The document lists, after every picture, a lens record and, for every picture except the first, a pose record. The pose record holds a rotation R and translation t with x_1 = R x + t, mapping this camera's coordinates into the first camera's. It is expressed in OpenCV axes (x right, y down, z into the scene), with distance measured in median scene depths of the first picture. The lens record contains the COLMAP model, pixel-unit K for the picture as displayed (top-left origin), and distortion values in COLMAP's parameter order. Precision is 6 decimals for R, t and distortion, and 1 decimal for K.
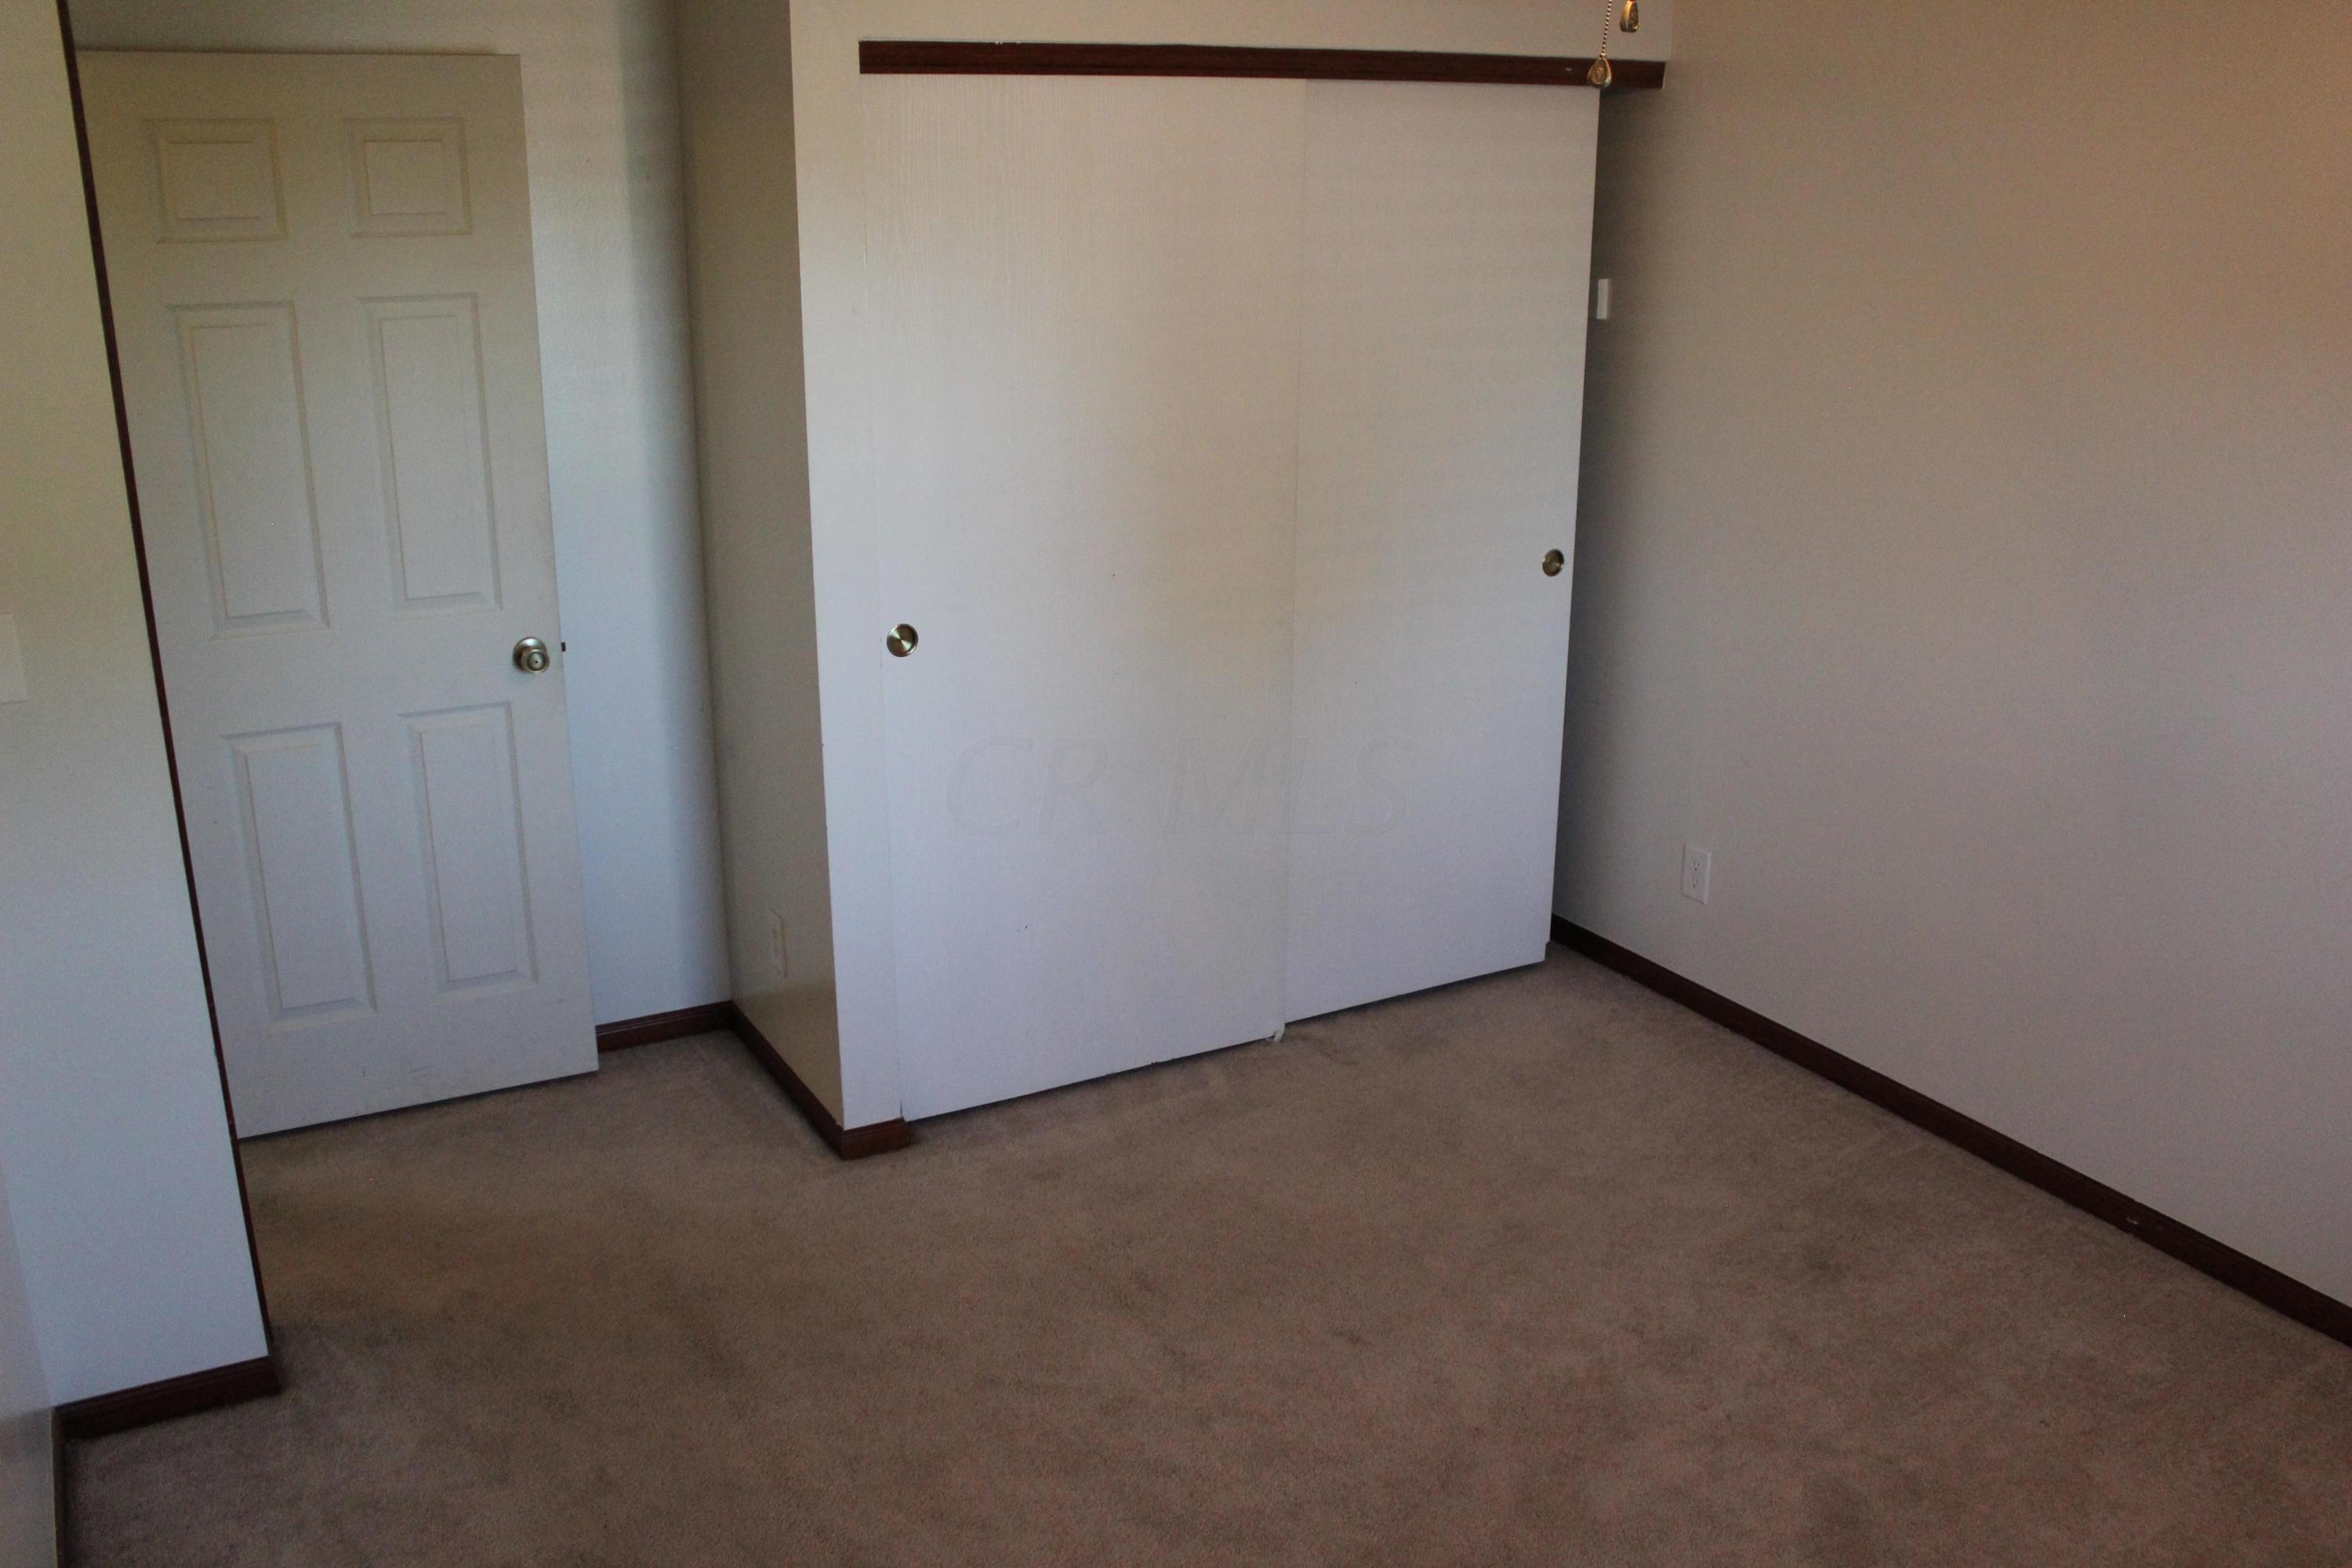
lens RADIAL K [[2031.4, 0, 1162.9], [0, 2031.4, 828.3], [0, 0, 1]] dist [-0.182506, 0.147678]
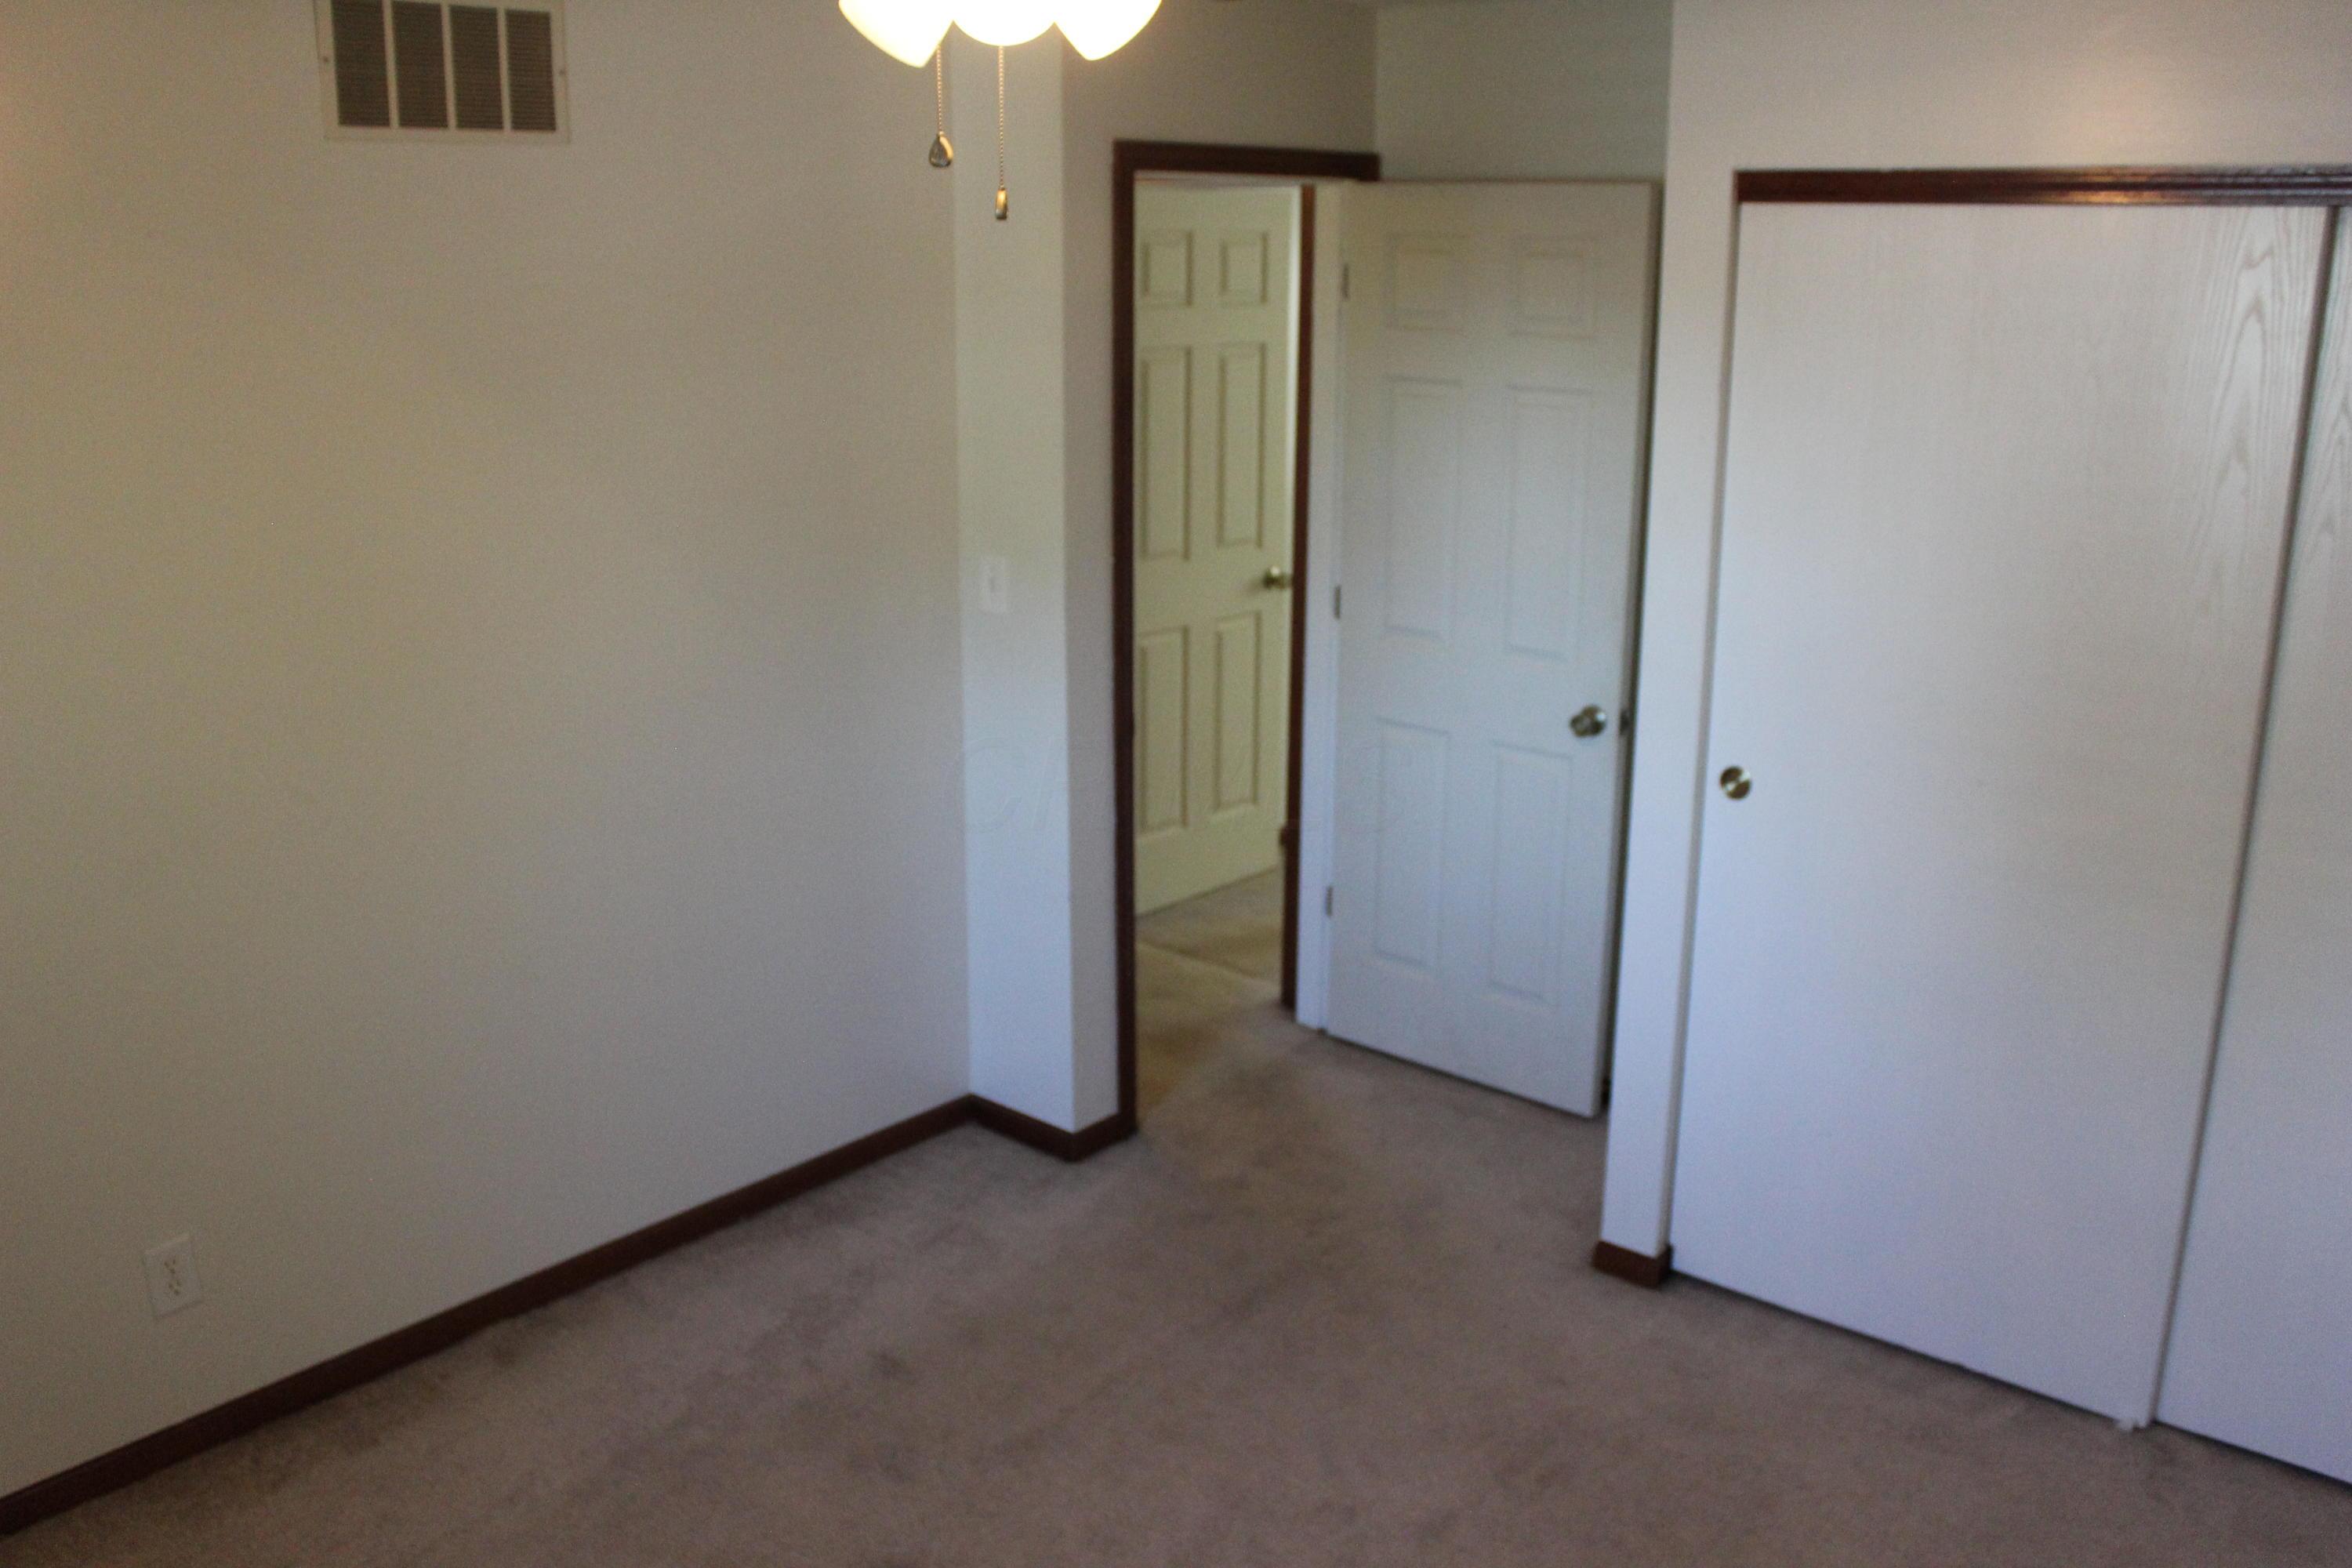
lens RADIAL K [[2031.4, 0, 1162.9], [0, 2031.4, 828.3], [0, 0, 1]] dist [-0.182506, 0.147678]
pose [[0.341697, 0.259408, -0.903300, 0.647894], [-0.308198, 0.938929, 0.153056, -0.135124], [0.887839, 0.226097, 0.400778, 0.376767]]
